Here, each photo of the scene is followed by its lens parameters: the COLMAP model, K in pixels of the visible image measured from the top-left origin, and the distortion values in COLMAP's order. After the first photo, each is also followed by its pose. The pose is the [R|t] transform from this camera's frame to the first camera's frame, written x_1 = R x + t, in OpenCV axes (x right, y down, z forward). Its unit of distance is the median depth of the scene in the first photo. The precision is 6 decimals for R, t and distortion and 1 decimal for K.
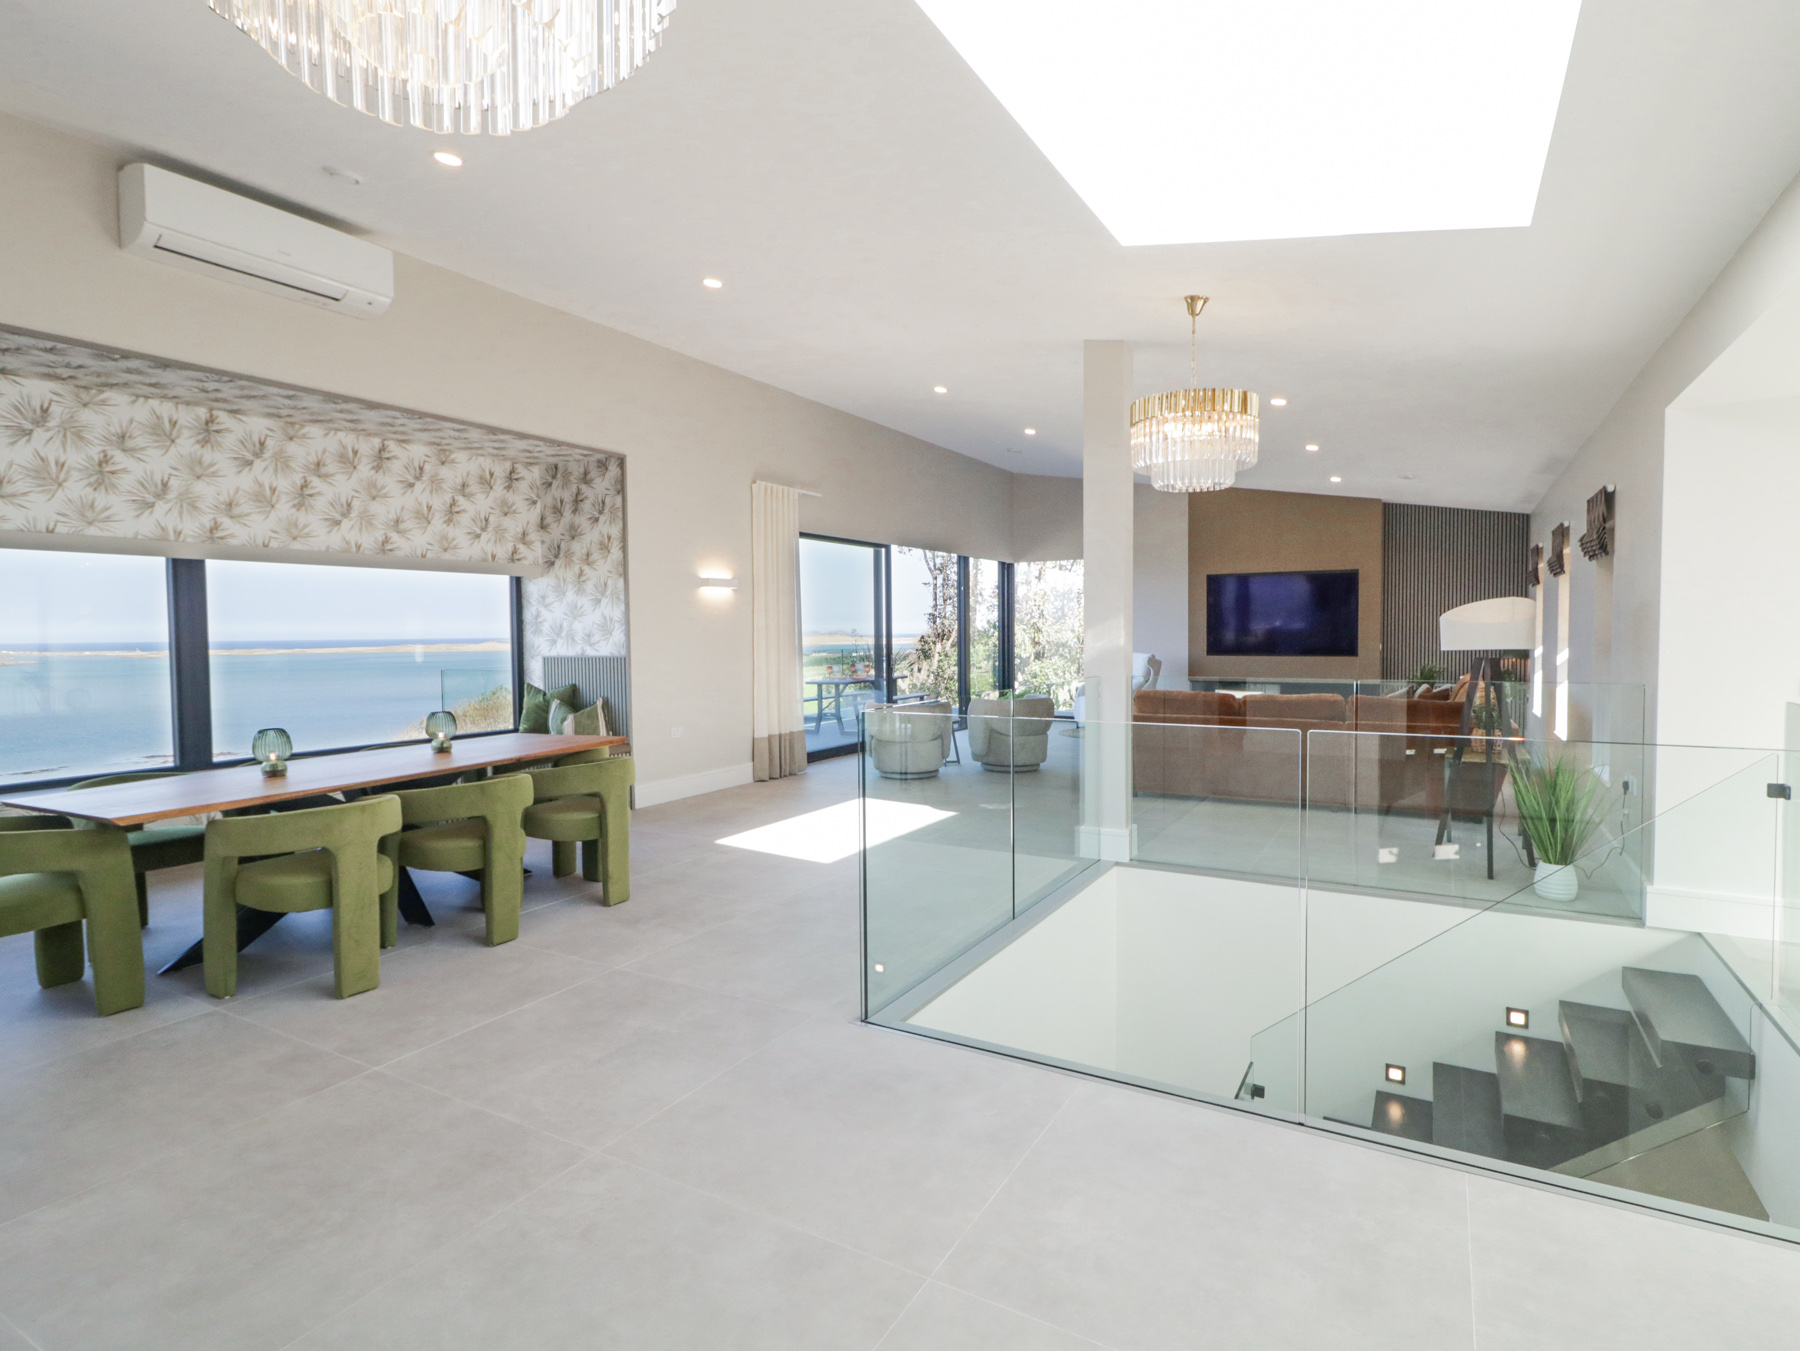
lens RADIAL K [[927.6, 0, 918.2], [0, 927.6, 674.5], [0, 0, 1]] dist [0.001041, -0.001653]
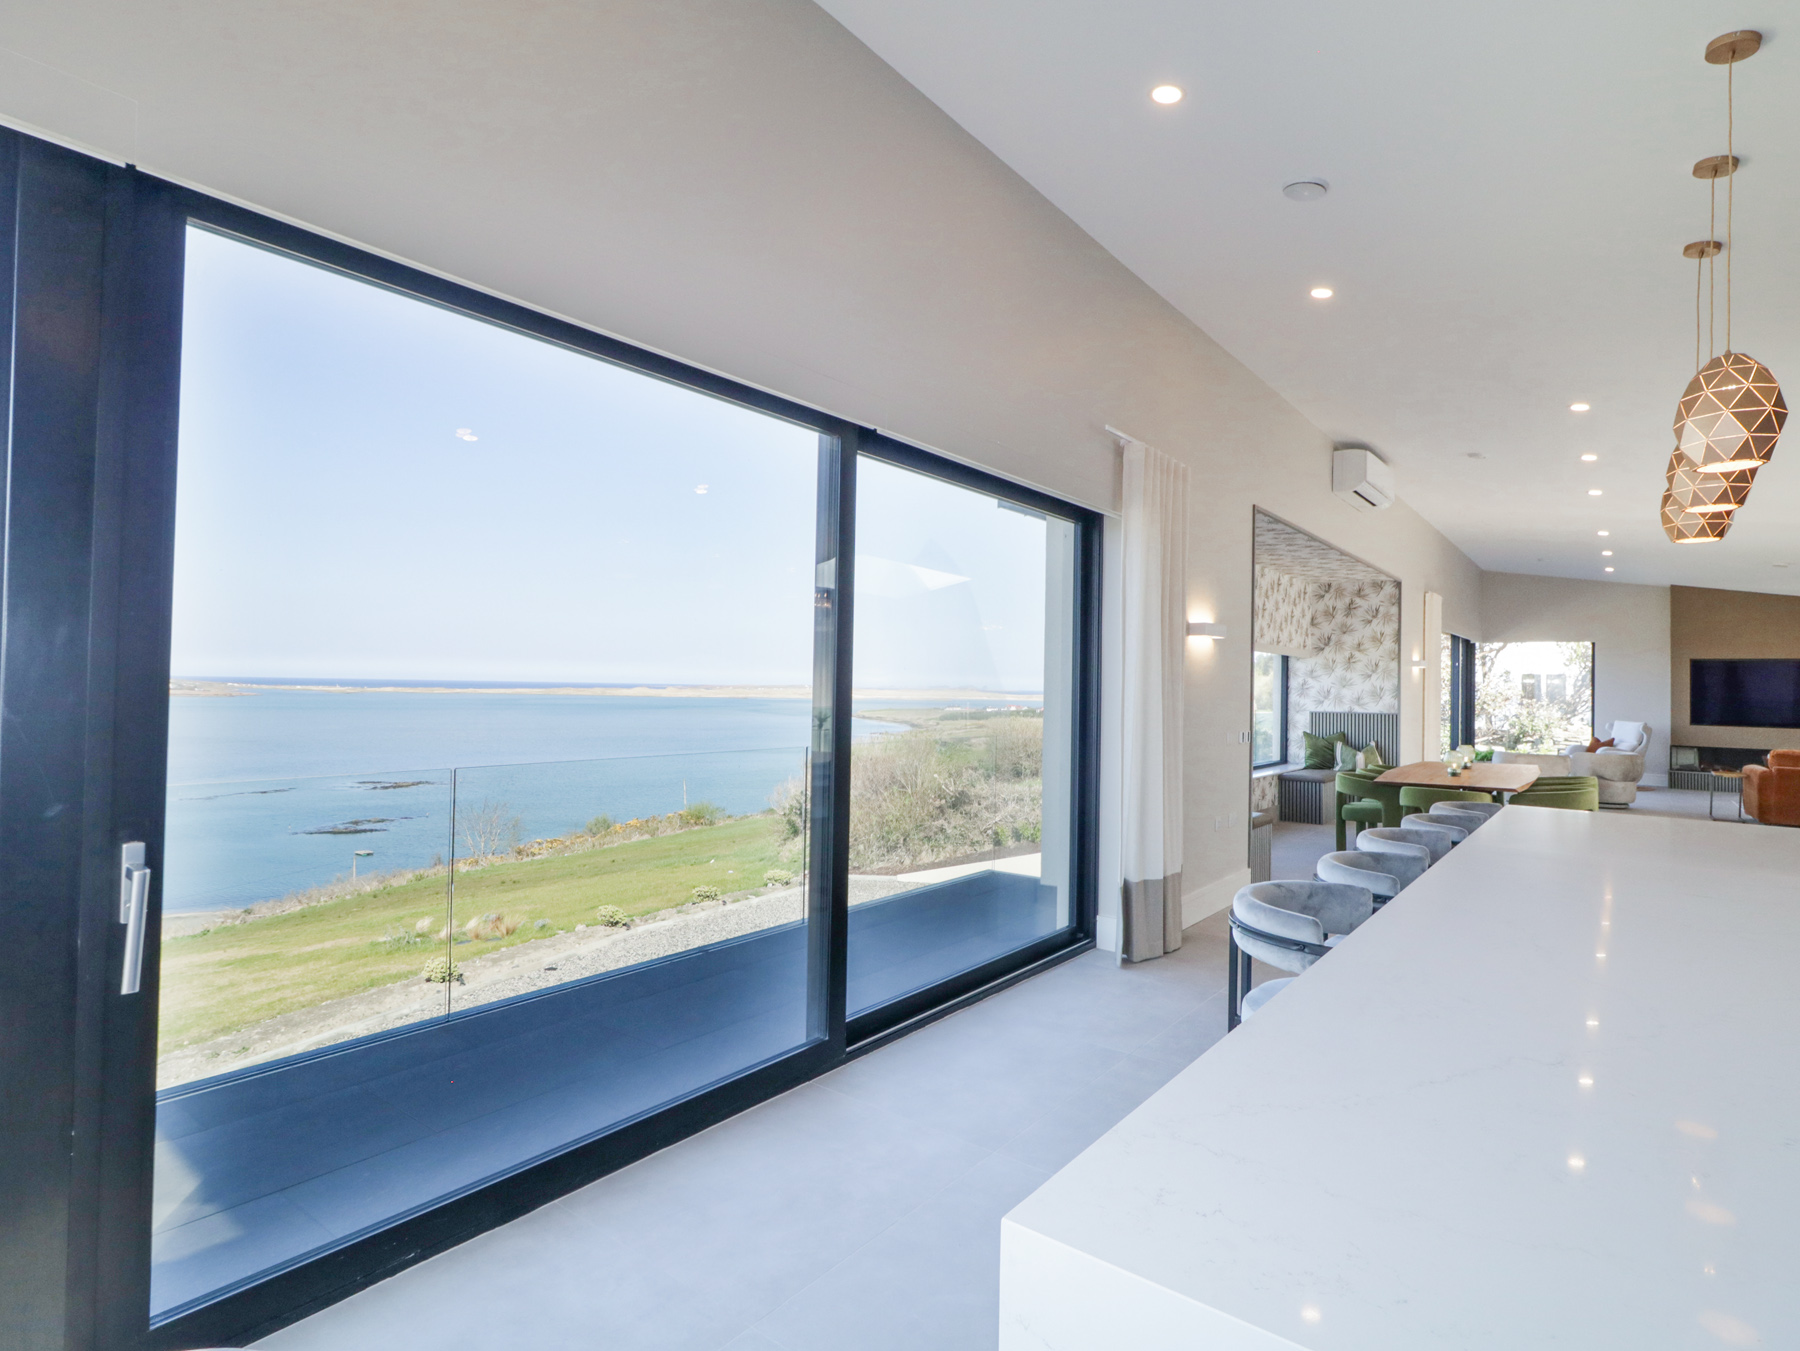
lens RADIAL K [[927.6, 0, 908.2], [0, 927.6, 662.4], [0, 0, 1]] dist [0.001041, -0.001653]
pose [[0.988862, 0.022785, -0.147084, -0.841925], [-0.033275, 0.997044, -0.069257, 0.026439], [0.145071, 0.073380, 0.986696, -0.564885]]
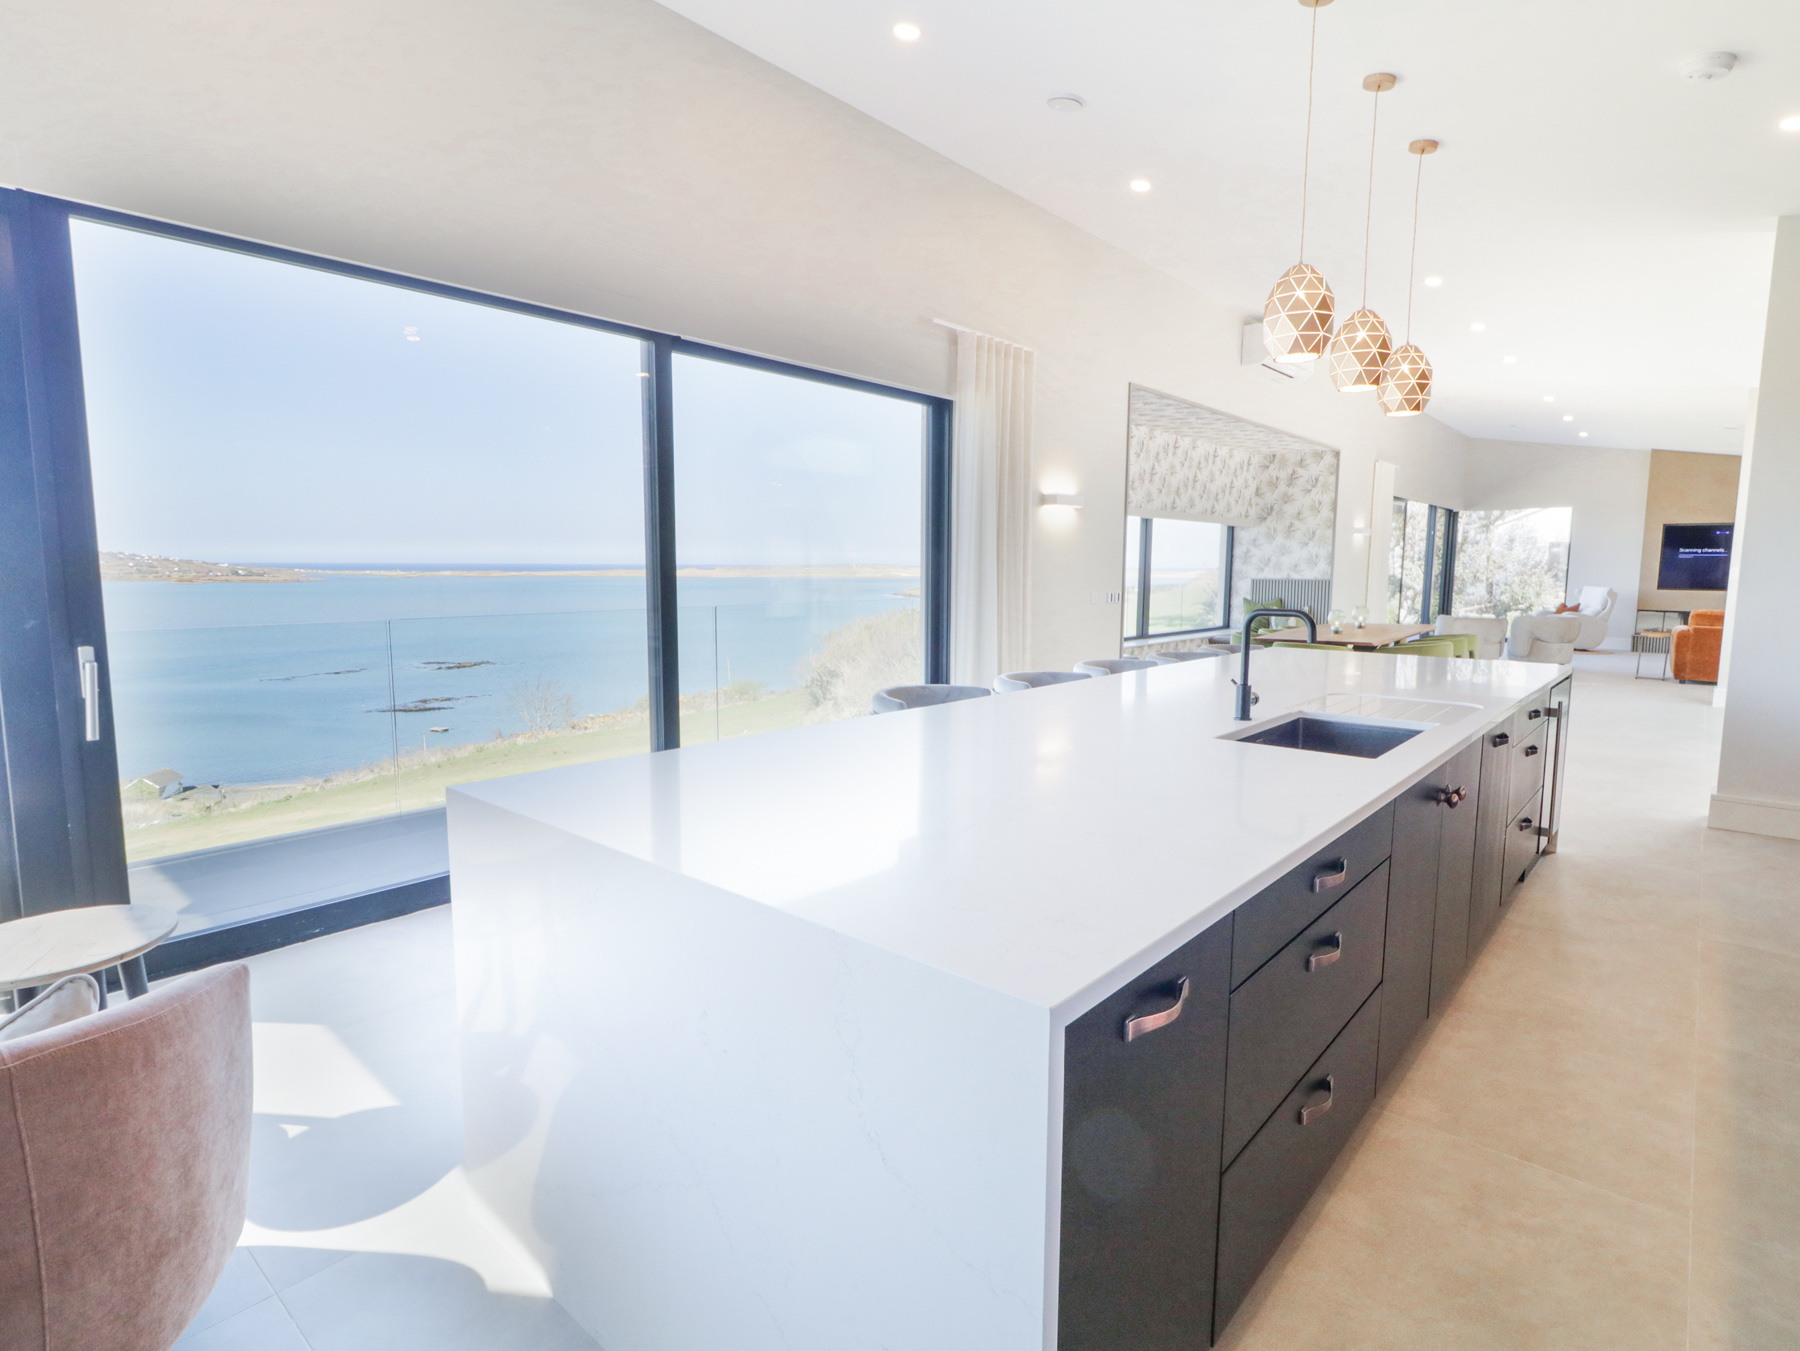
lens RADIAL K [[927.6, 0, 908.0], [0, 927.6, 661.2], [0, 0, 1]] dist [0.001041, -0.001653]
pose [[0.980311, 0.036337, -0.194086, -0.678561], [-0.024900, 0.997824, 0.061047, 0.038645], [0.195882, -0.055012, 0.979083, -0.652797]]
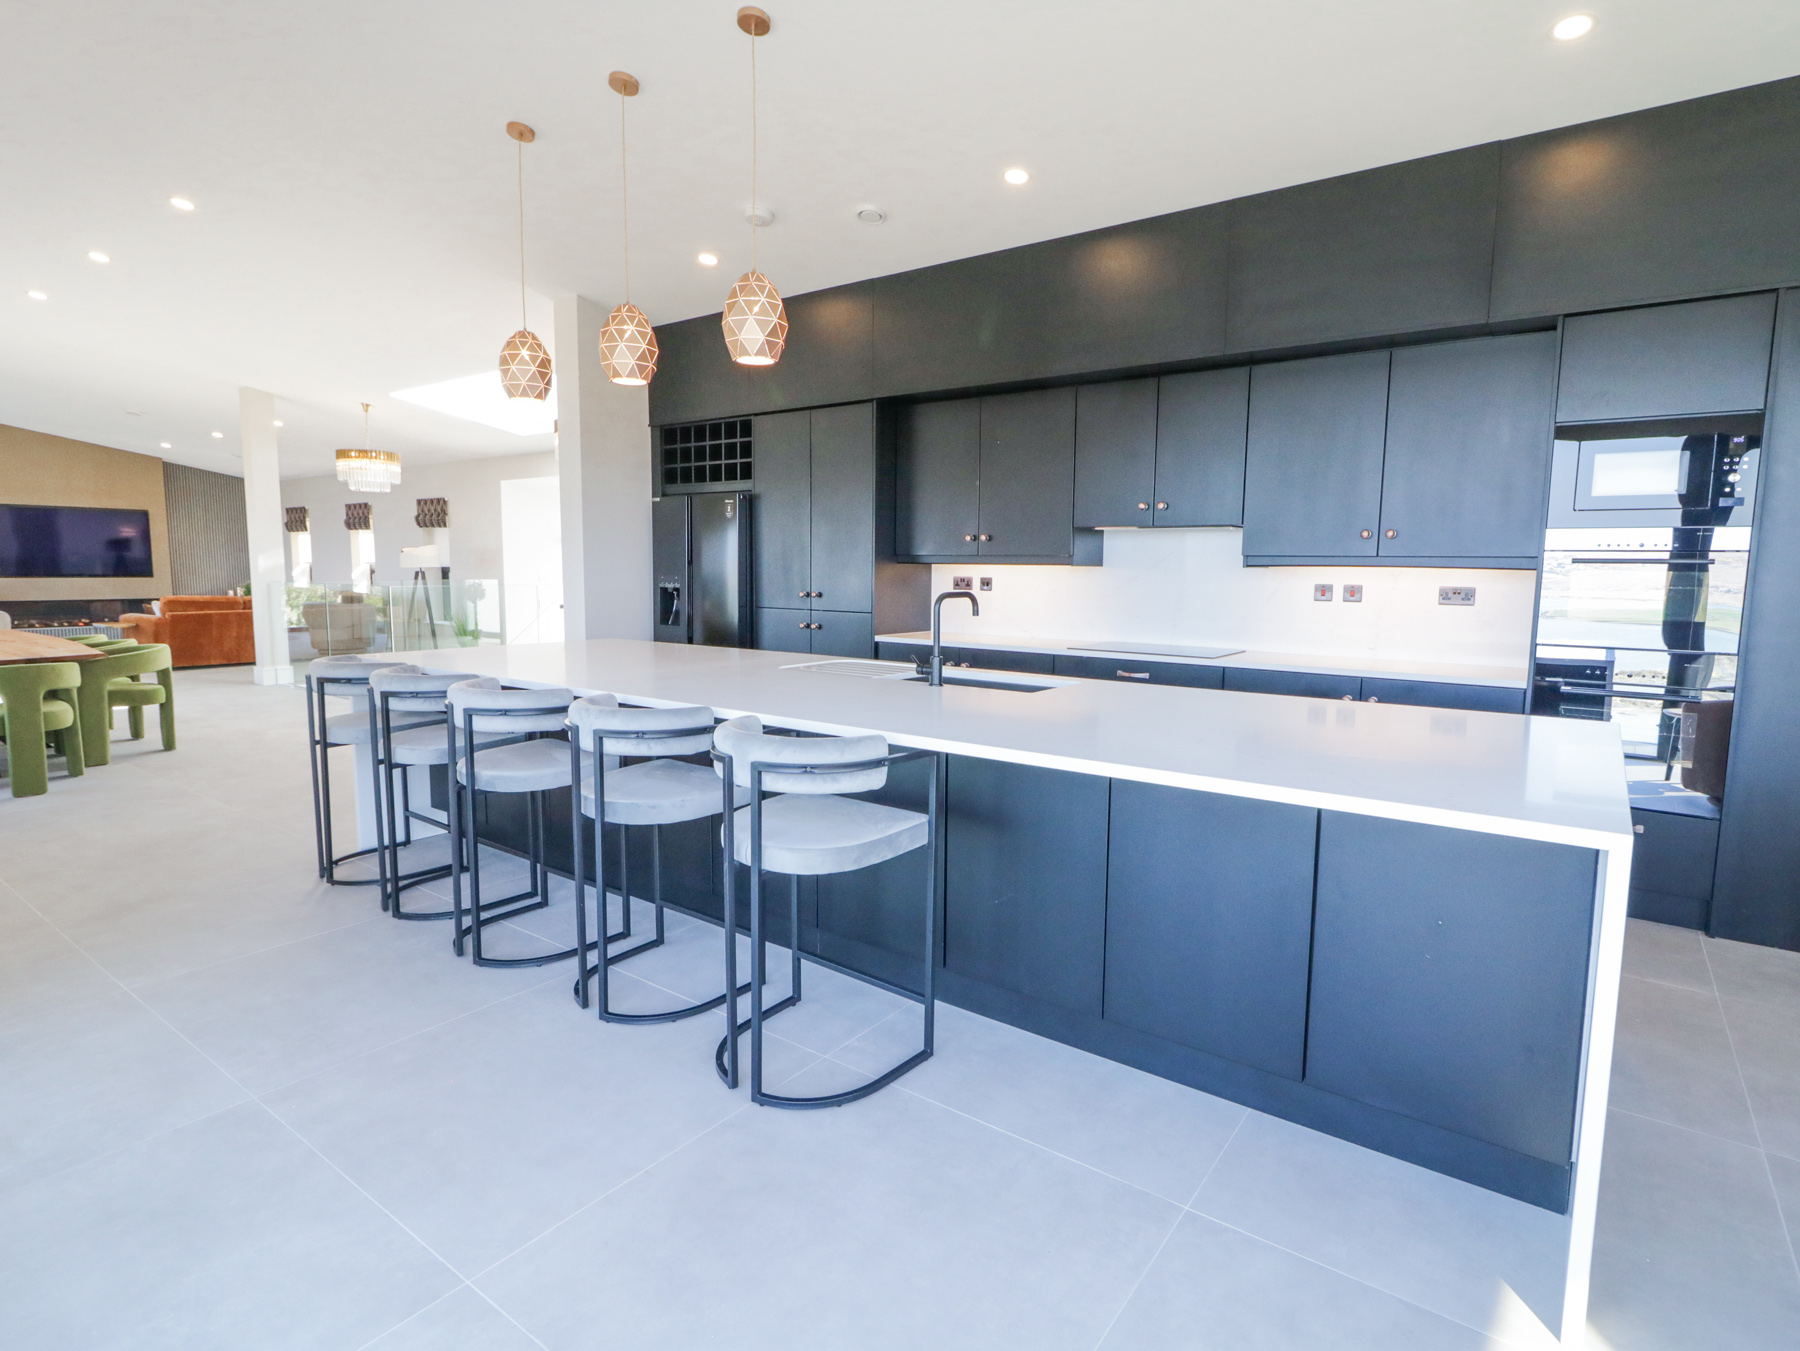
lens RADIAL K [[927.6, 0, 910.7], [0, 927.6, 669.4], [0, 0, 1]] dist [0.001041, -0.001653]
pose [[0.112784, -0.101241, 0.988448, -1.059290], [0.035551, 0.994570, 0.097811, 0.029531], [-0.992983, 0.024109, 0.115771, -0.308715]]
